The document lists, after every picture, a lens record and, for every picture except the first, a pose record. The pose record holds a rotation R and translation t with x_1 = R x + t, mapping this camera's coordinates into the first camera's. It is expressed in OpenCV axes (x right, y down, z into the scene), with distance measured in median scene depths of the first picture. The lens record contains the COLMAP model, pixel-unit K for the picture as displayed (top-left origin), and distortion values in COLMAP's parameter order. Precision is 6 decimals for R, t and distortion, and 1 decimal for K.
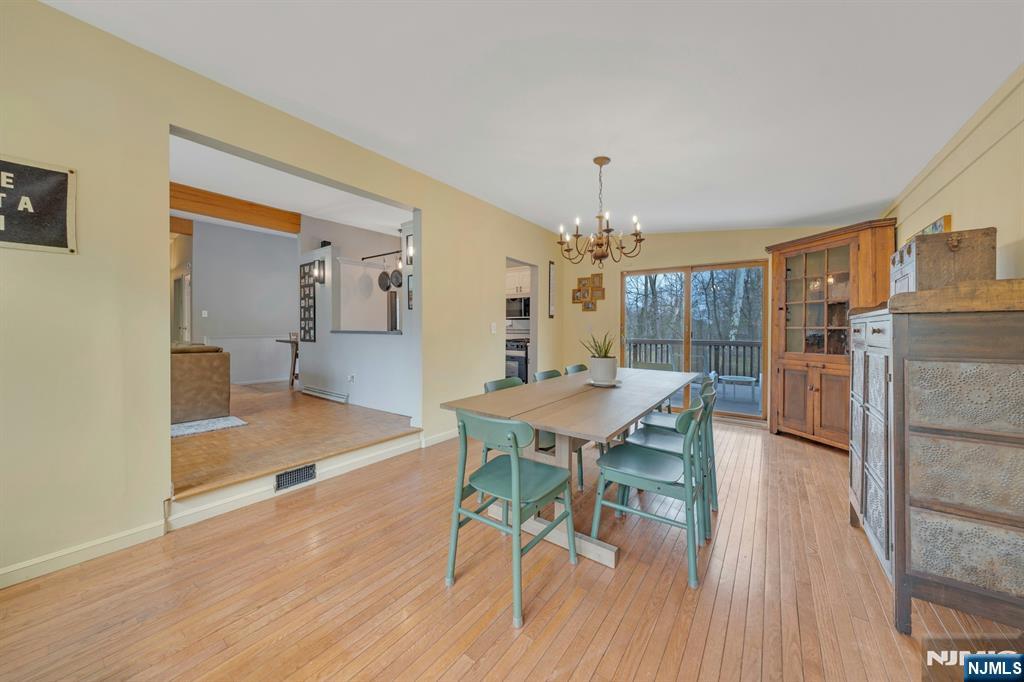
lens RADIAL K [[354.1, 0, 510.8], [0, 354.1, 328.8], [0, 0, 1]] dist [-0.000658, 0.000159]
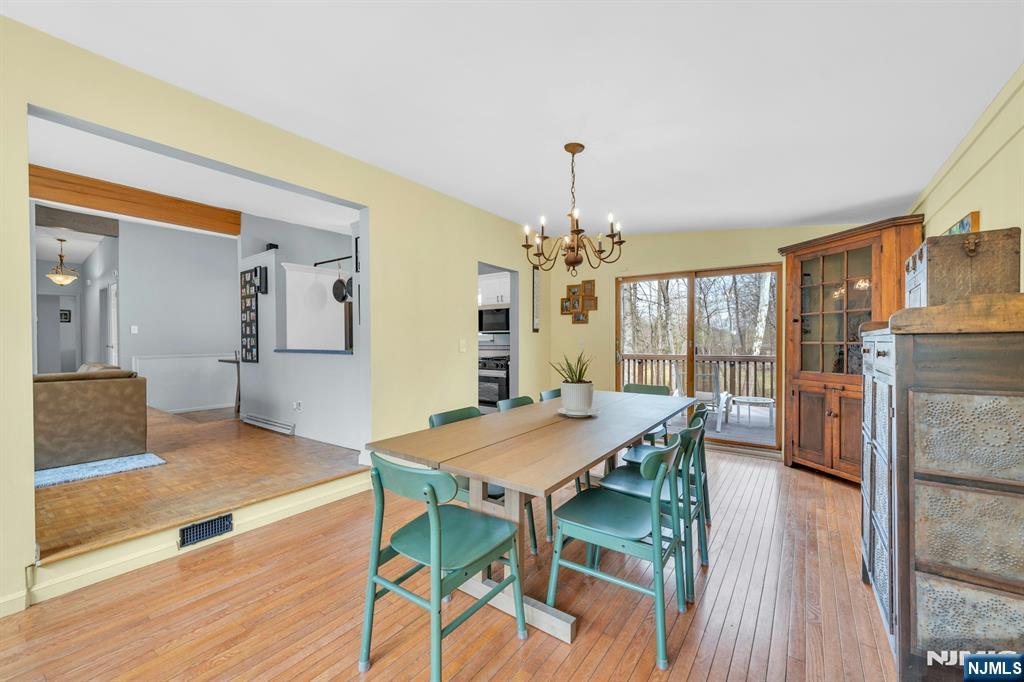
lens RADIAL K [[404.1, 0, 514.2], [0, 404.1, 343.4], [0, 0, 1]] dist [0.000886, 0.000012]
pose [[0.999895, -0.008238, 0.011923, 0.099626], [0.008173, 0.999952, 0.005468, -0.017597], [-0.011968, -0.005370, 0.999914, 0.041877]]
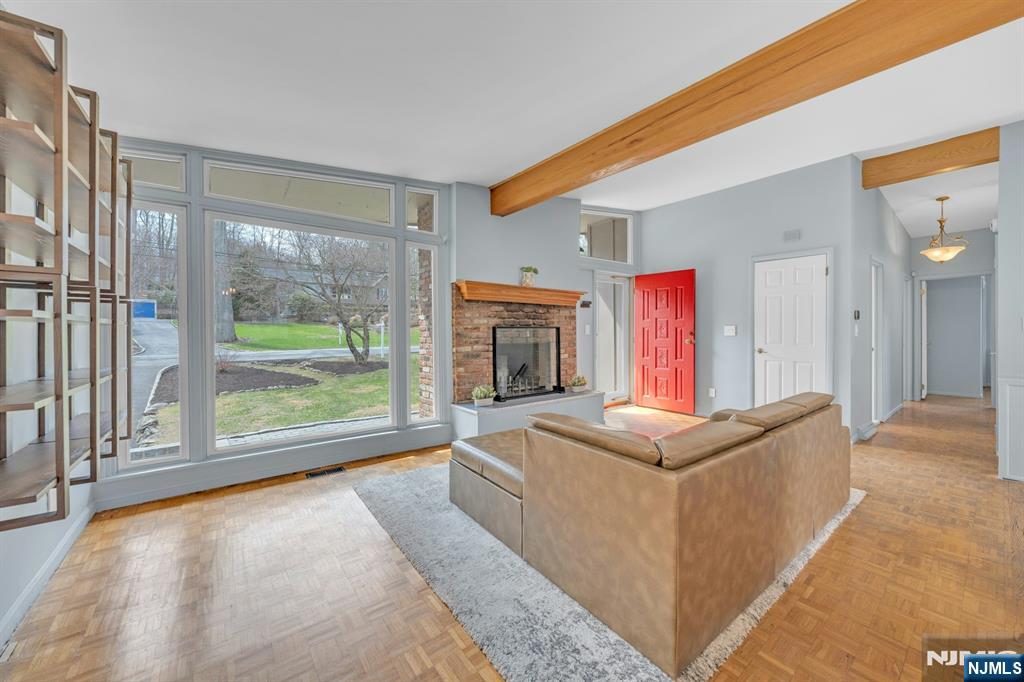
lens RADIAL K [[381.3, 0, 512.1], [0, 381.3, 332.1], [0, 0, 1]] dist [-0.000654, -0.000037]
pose [[-0.277972, -0.002974, -0.960584, -0.621970], [-0.002014, 0.999995, -0.002514, -0.084229], [0.960587, 0.001236, -0.277977, 1.364833]]
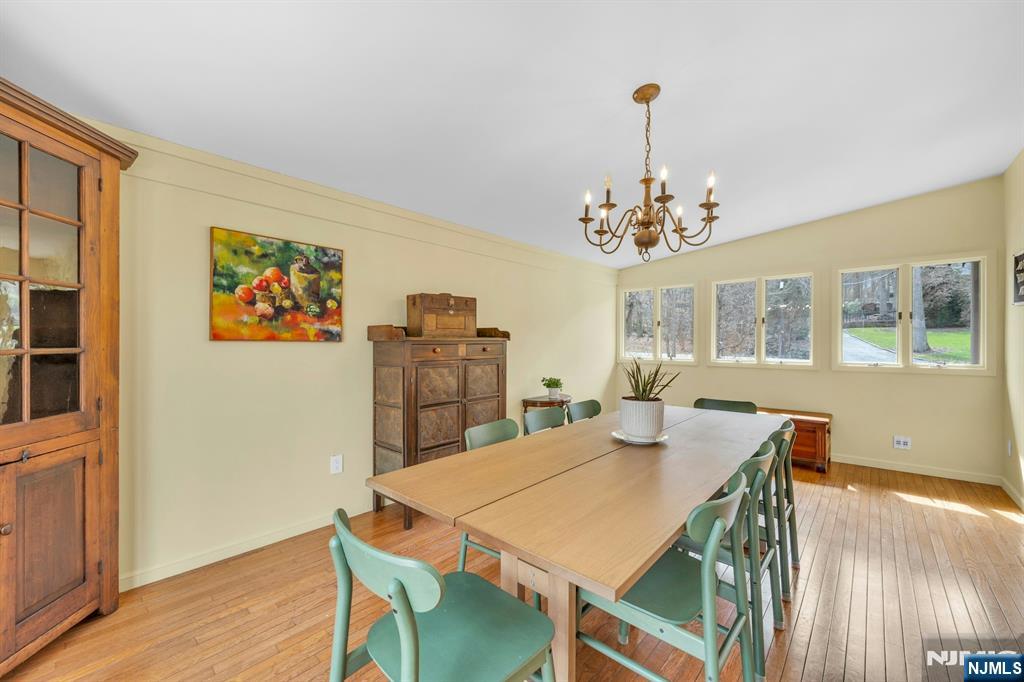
lens RADIAL K [[401.5, 0, 512.0], [0, 401.5, 341.0], [0, 0, 1]] dist [0.000250, 0.000001]
pose [[-0.995434, -0.009857, 0.094938, 0.428533], [-0.009623, 0.999949, 0.002926, -0.025547], [-0.094962, 0.001999, -0.995479, 1.748460]]
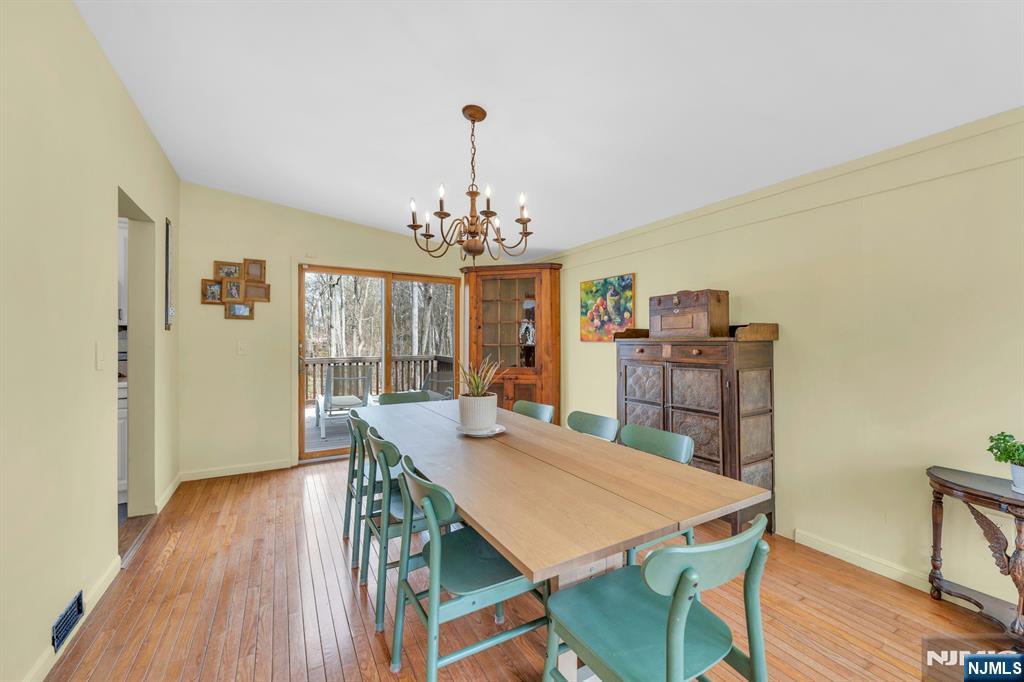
lens RADIAL K [[401.5, 0, 512.0], [0, 401.5, 341.0], [0, 0, 1]] dist [0.000250, 0.000001]
pose [[0.397185, -0.005994, 0.917719, -0.441500], [0.004038, 0.999980, 0.004784, -0.029157], [-0.917730, 0.001806, 0.397202, 0.615415]]
